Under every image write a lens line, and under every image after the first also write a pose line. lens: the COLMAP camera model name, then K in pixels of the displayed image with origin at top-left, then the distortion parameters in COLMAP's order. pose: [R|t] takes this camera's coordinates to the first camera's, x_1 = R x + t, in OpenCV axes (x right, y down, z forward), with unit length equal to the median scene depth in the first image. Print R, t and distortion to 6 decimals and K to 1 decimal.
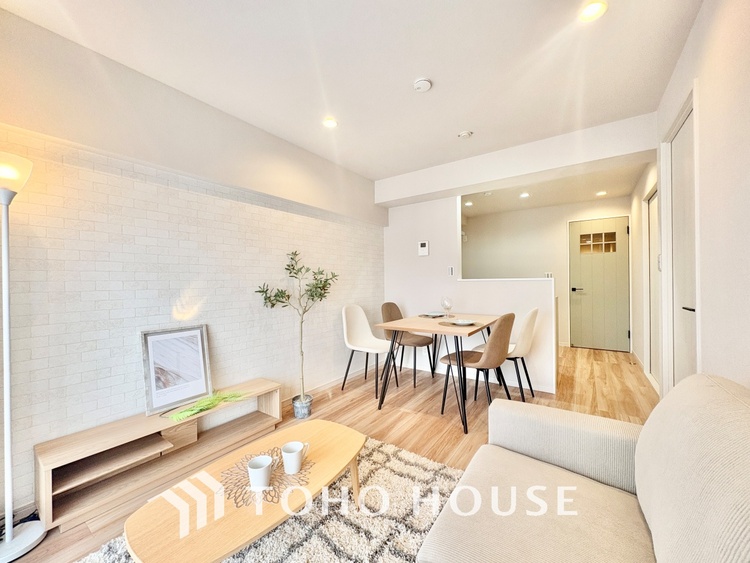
lens RADIAL K [[300.2, 0, 375.4], [0, 300.2, 281.5], [0, 0, 1]] dist [0.011780, -0.000971]
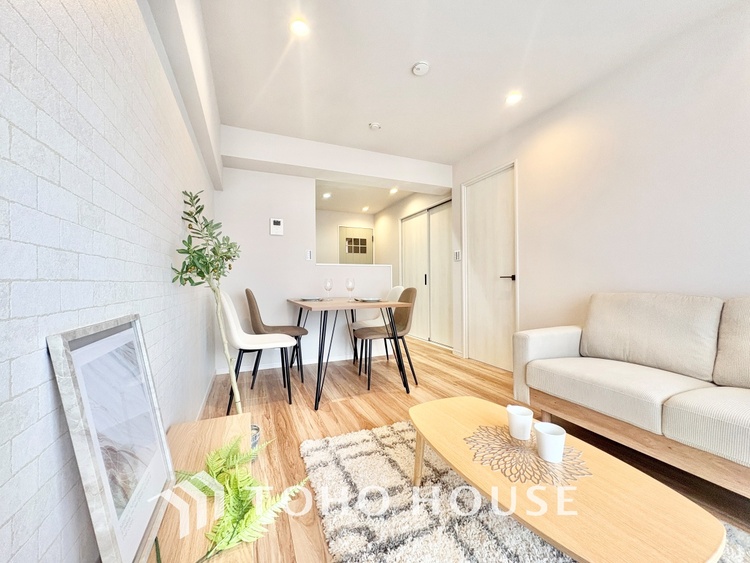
lens RADIAL K [[300.2, 0, 375.7], [0, 300.2, 279.4], [0, 0, 1]] dist [0.011780, -0.000971]
pose [[0.530860, 0.016871, 0.847292, -0.575314], [0.002640, 0.999764, -0.021560, 0.083723], [-0.847455, 0.013682, 0.530690, 0.403552]]
